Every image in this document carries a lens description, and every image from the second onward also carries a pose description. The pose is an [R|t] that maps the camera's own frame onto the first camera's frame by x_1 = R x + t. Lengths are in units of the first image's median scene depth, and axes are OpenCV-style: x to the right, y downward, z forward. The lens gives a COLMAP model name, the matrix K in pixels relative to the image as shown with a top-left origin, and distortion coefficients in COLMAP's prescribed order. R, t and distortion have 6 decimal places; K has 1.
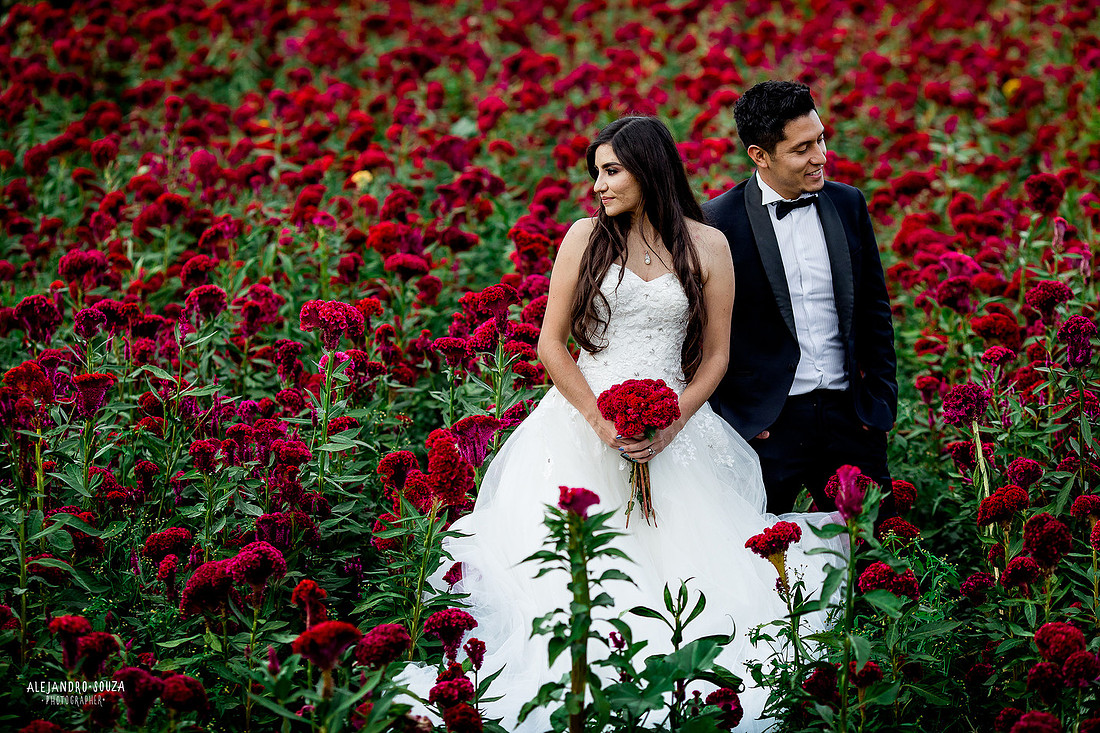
lens RADIAL K [[4264.8, 0, 550.0], [0, 4264.8, 366.5], [0, 0, 1]] dist [0.685320, 0.854297]
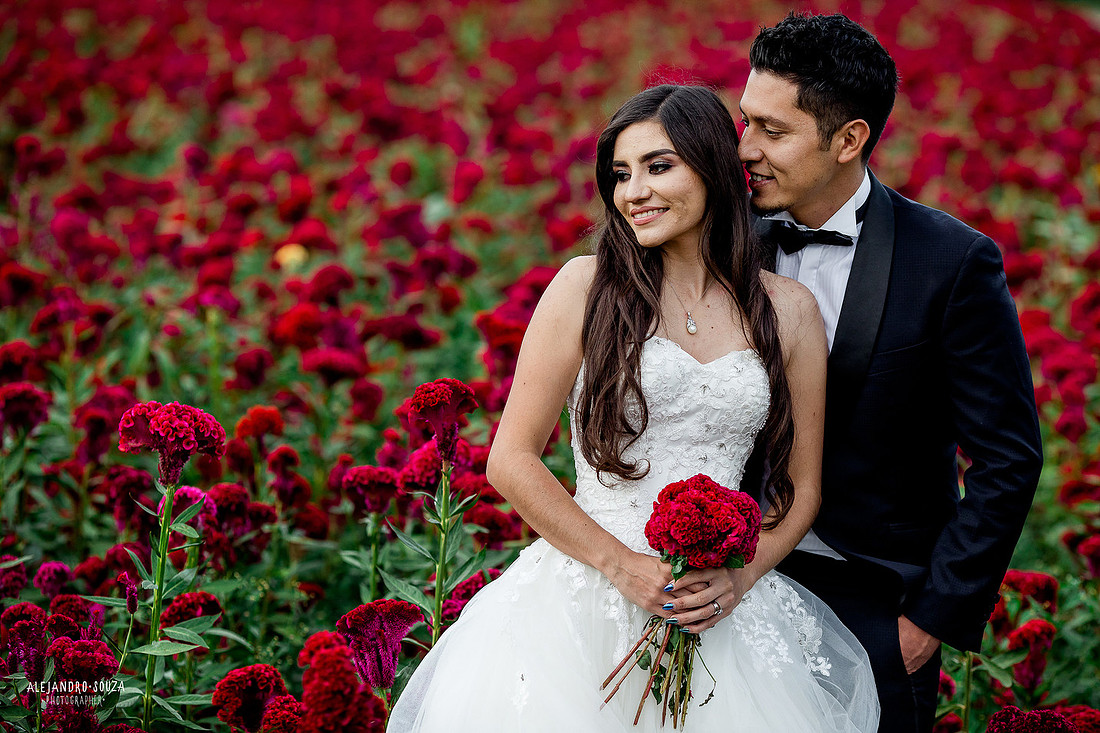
lens RADIAL K [[4264.8, 0, 550.0], [0, 4264.8, 366.5], [0, 0, 1]] dist [0.685320, 0.854297]
pose [[0.999916, 0.012898, 0.001568, 0.001373], [-0.012843, 0.999436, -0.031017, -0.001902], [-0.001968, 0.030994, 0.999518, 0.296507]]
